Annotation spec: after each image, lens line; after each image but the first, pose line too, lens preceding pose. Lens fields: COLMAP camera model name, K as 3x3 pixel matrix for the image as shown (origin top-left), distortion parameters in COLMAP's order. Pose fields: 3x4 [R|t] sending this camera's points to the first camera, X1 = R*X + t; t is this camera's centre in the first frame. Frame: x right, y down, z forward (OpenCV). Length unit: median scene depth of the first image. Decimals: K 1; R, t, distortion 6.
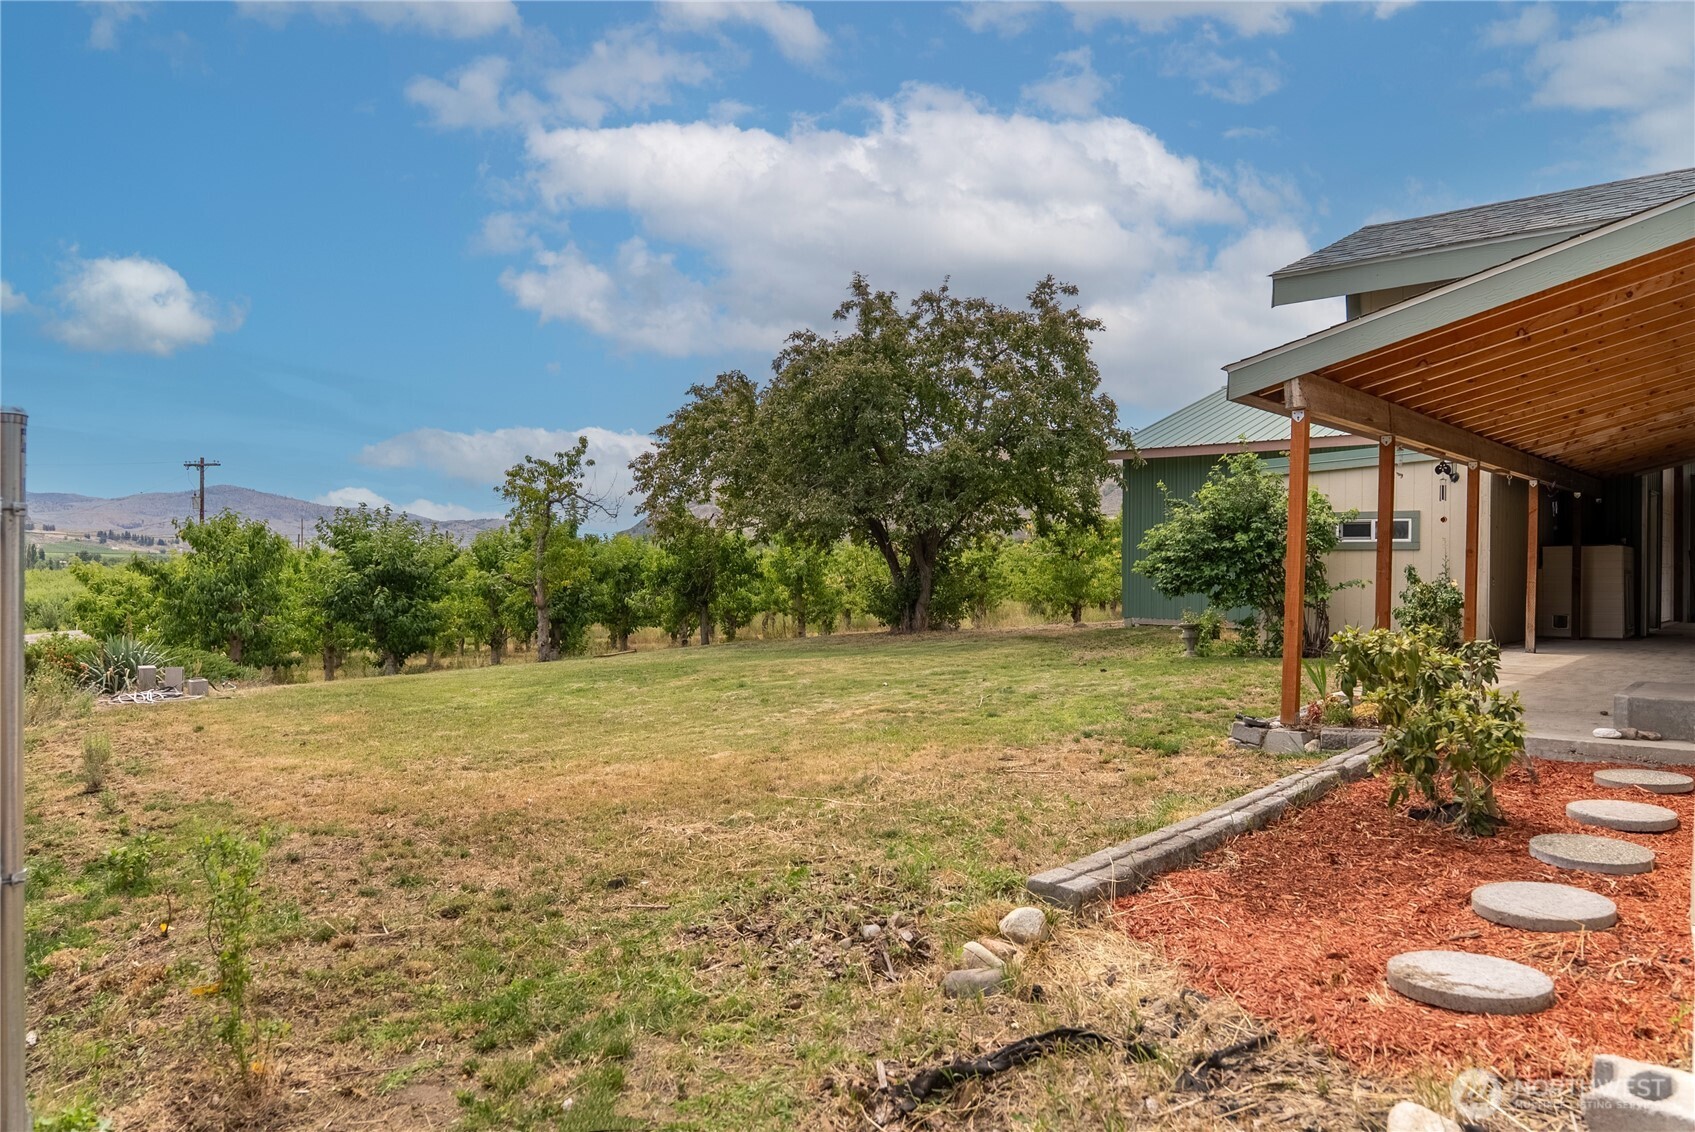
lens RADIAL K [[1140.3, 0, 847.5], [0, 1140.3, 566.0], [0, 0, 1]] dist [-0.004771, -0.000858]
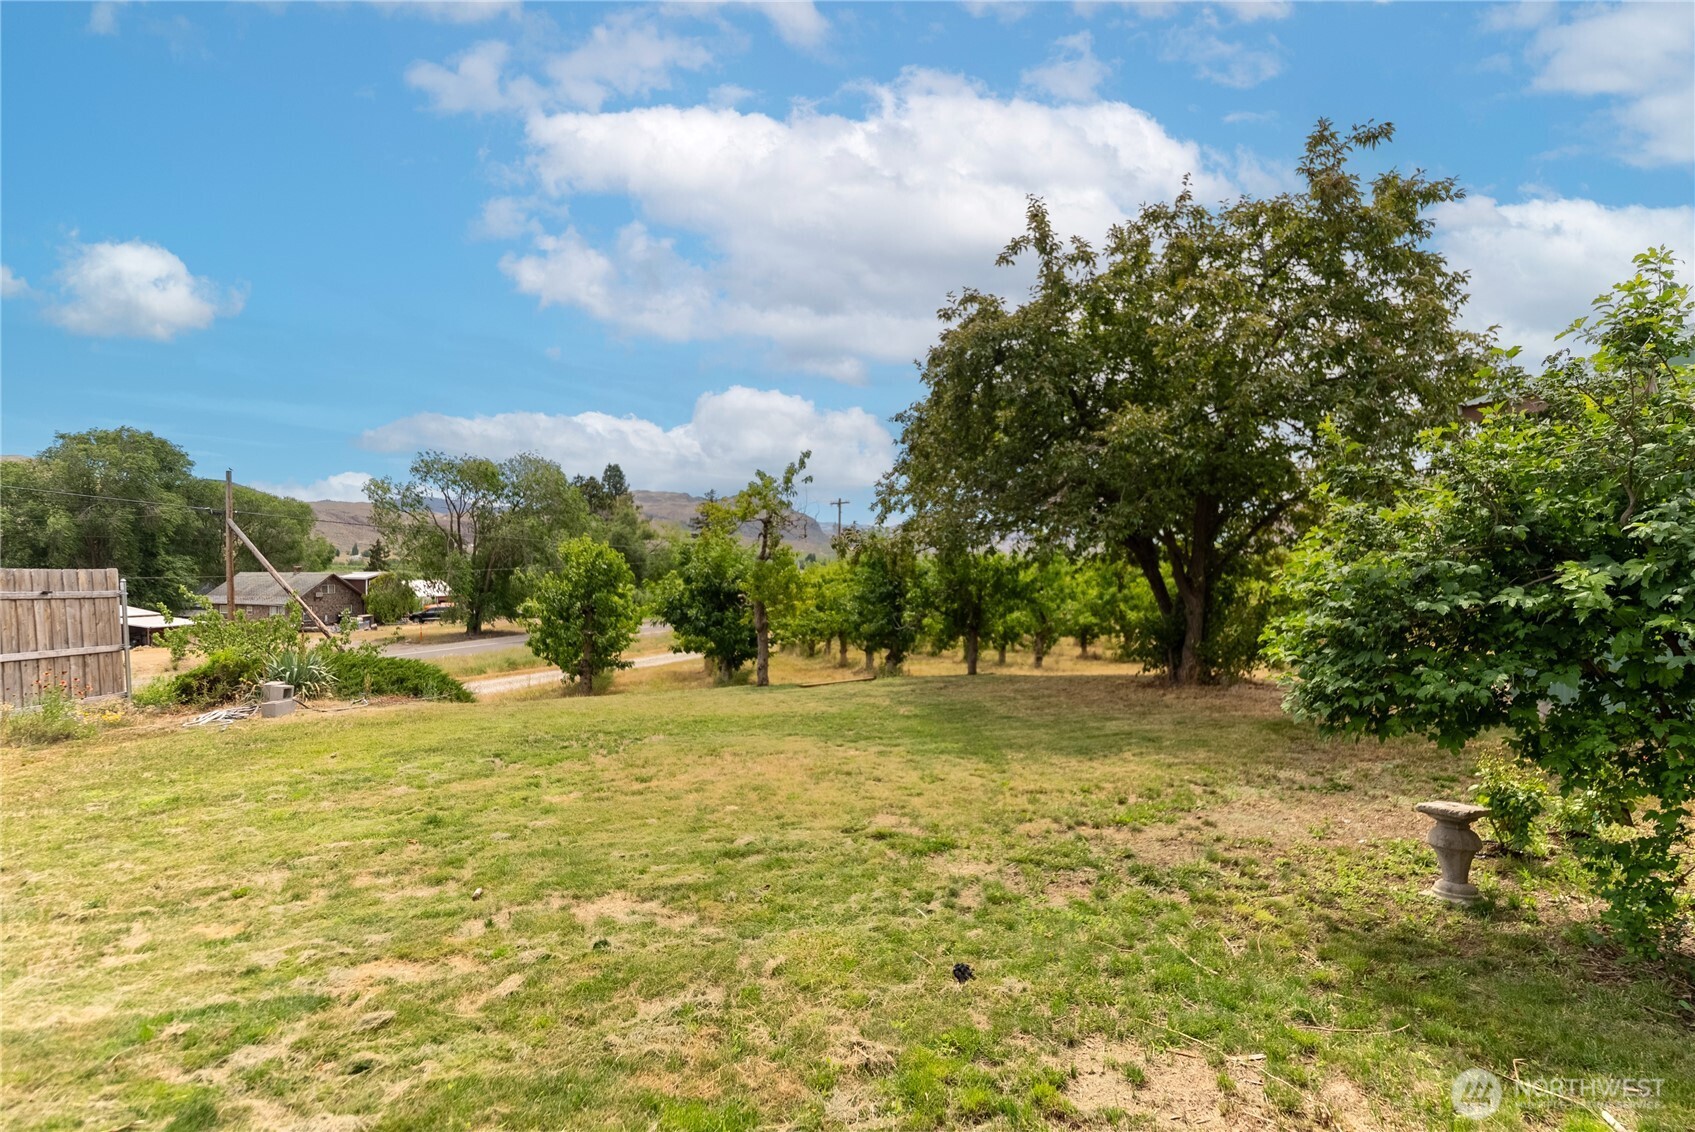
lens RADIAL K [[825.6, 0, 847.5], [0, 825.6, 566.0], [0, 0, 1]] dist [-0.000607, -0.000171]
pose [[0.816994, 0.005697, -0.576618, 0.218269], [-0.008494, 0.999962, -0.002155, -0.018115], [0.576584, 0.006658, 0.817011, 0.496962]]
